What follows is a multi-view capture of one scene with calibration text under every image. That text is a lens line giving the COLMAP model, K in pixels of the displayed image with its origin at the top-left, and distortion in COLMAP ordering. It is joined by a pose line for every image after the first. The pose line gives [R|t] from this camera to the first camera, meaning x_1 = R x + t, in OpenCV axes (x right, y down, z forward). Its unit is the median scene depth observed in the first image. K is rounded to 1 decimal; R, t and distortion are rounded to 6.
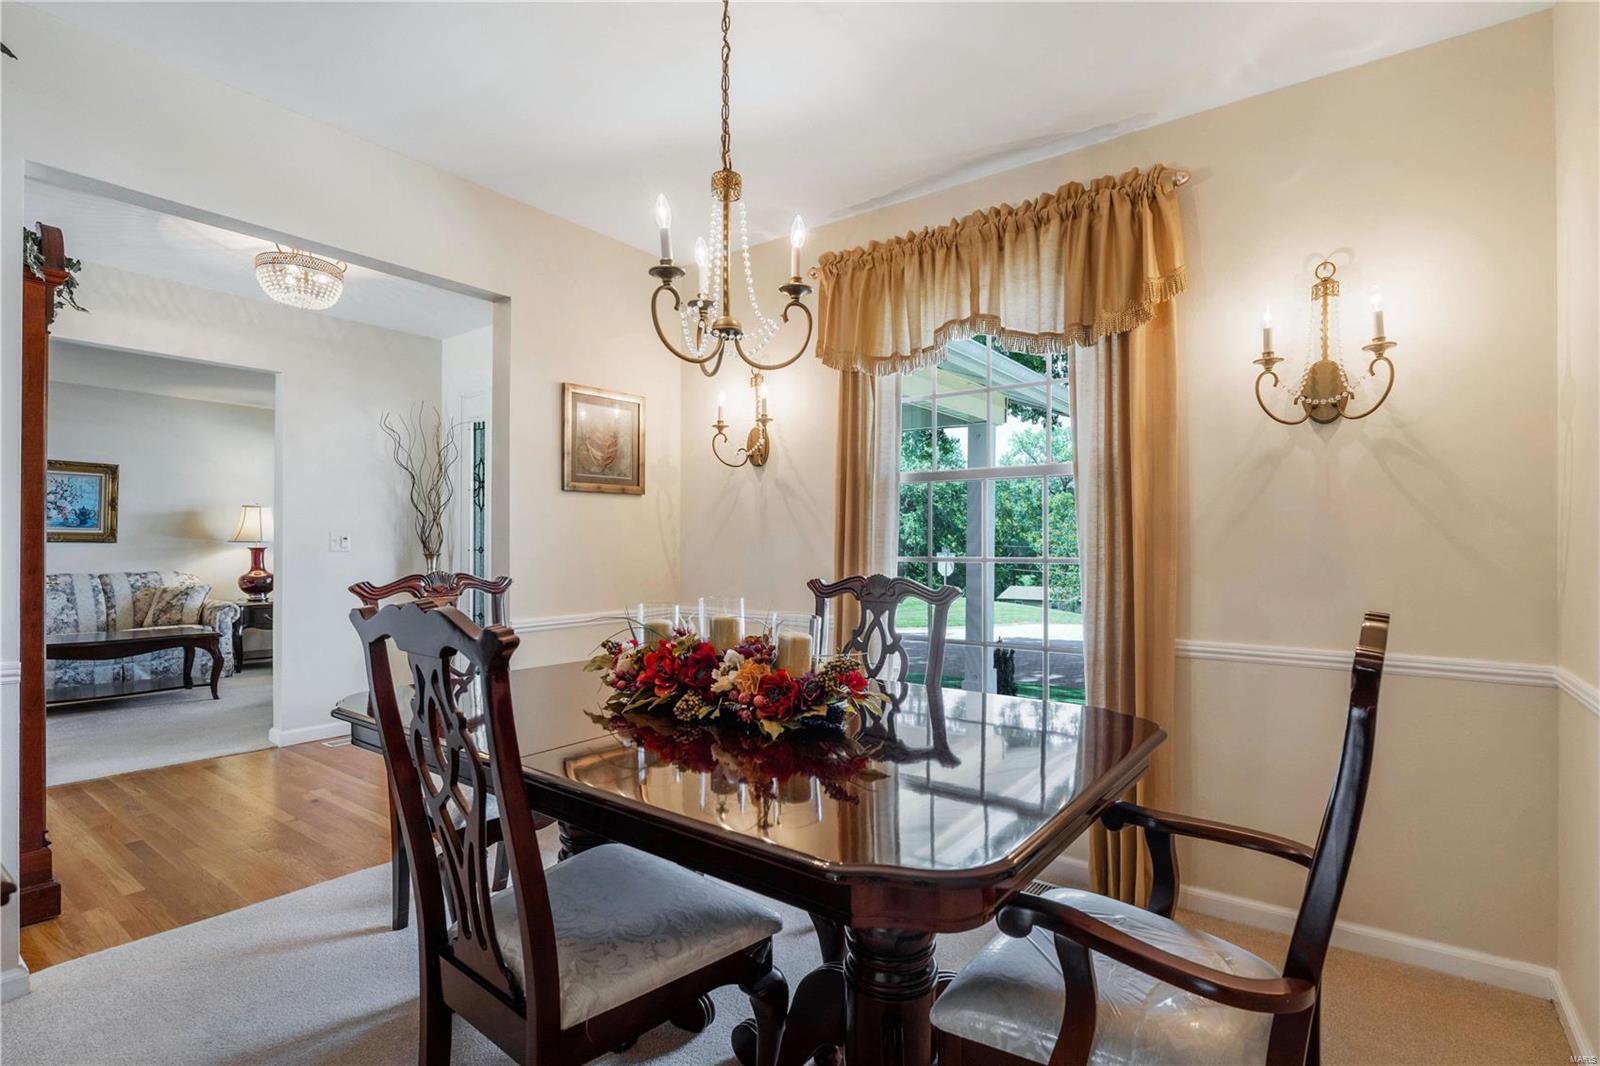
lens RADIAL K [[769.0, 0, 804.2], [0, 769.0, 547.1], [0, 0, 1]] dist [-0.015354, -0.000292]
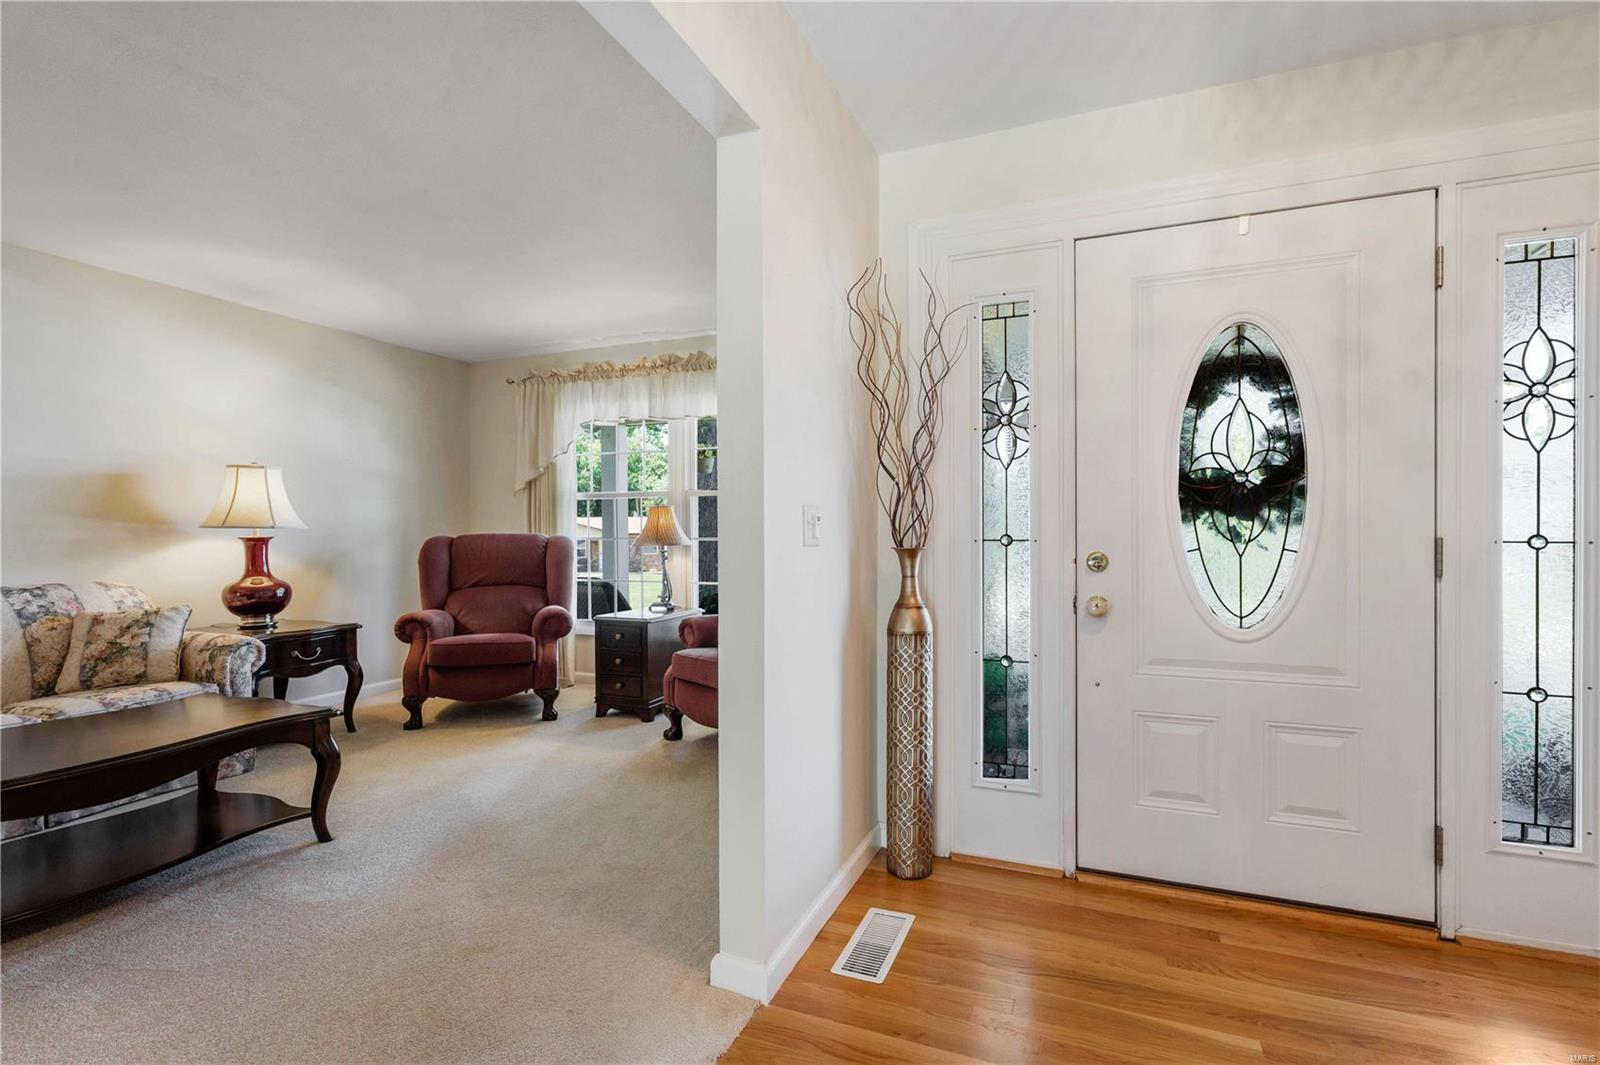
lens RADIAL K [[729.8, 0, 833.2], [0, 729.8, 535.9], [0, 0, 1]] dist [0.000647, -0.000079]
pose [[0.964530, -0.007449, 0.263870, -0.484939], [0.005607, 0.999954, 0.007736, -0.002291], [-0.263915, -0.005982, 0.964527, 0.378666]]
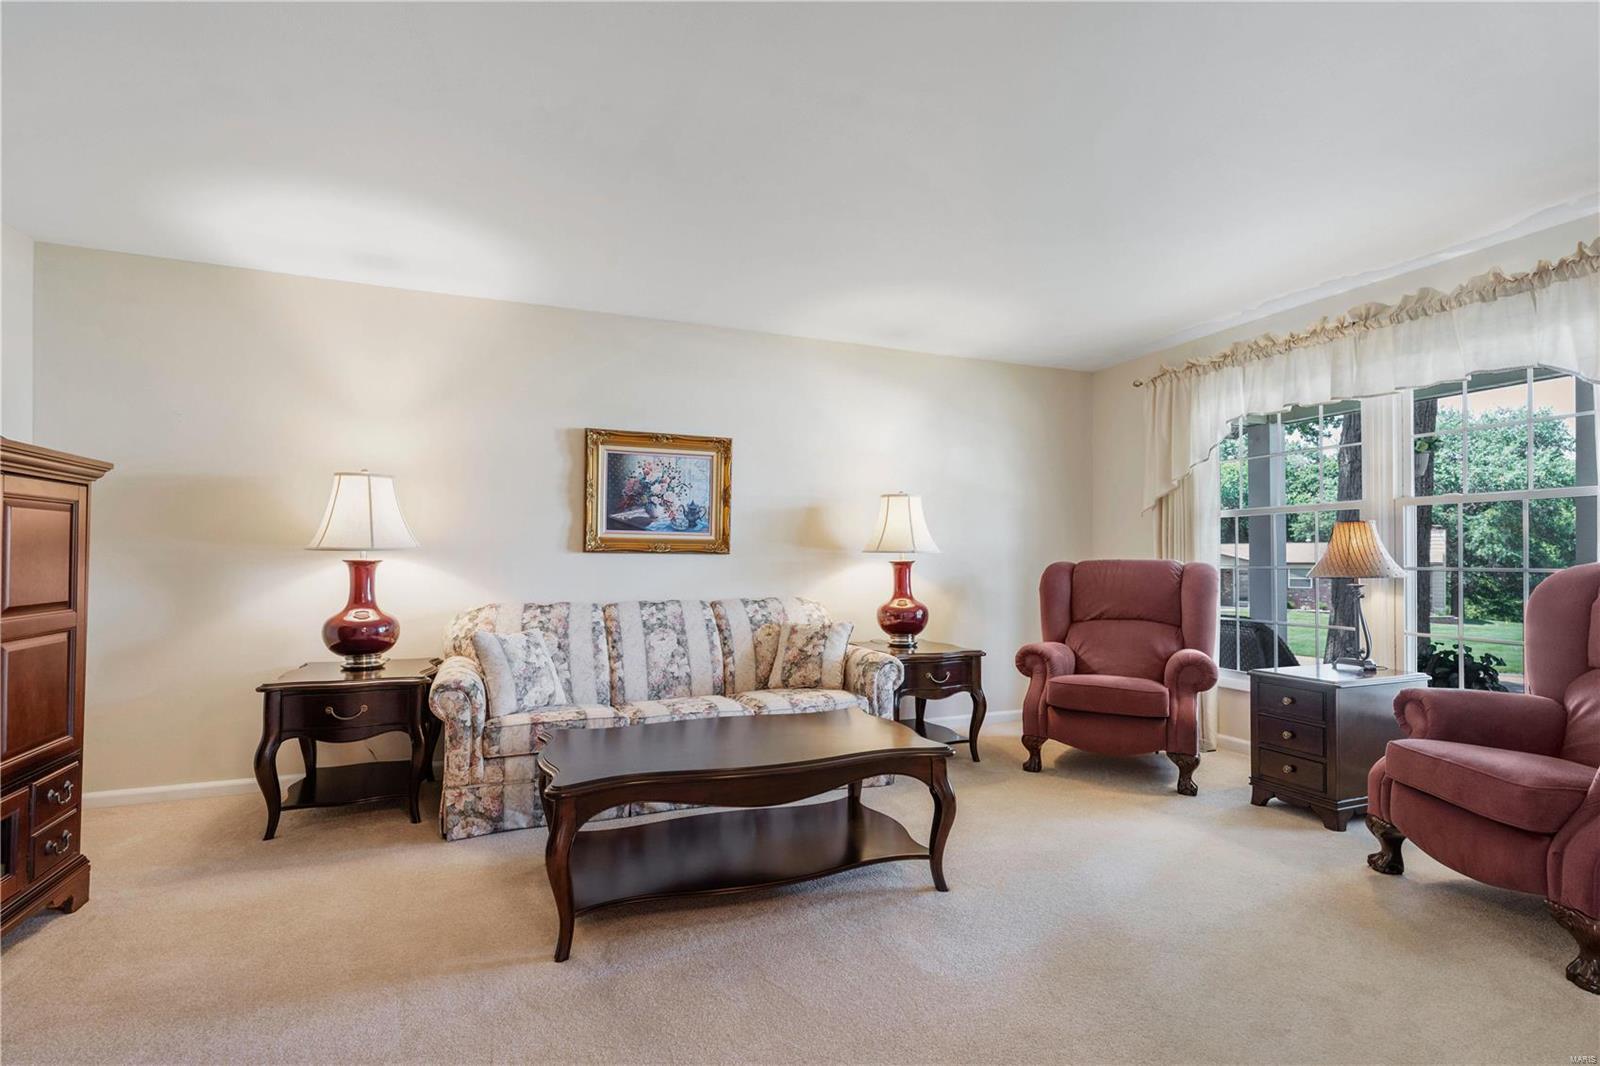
lens RADIAL K [[757.2, 0, 810.3], [0, 757.2, 555.6], [0, 0, 1]] dist [0.003289, 0.000808]
pose [[0.852205, -0.004013, -0.523193, -0.504530], [0.000853, 0.999980, -0.006280, -0.000327], [0.523207, 0.004905, 0.852191, 0.475751]]
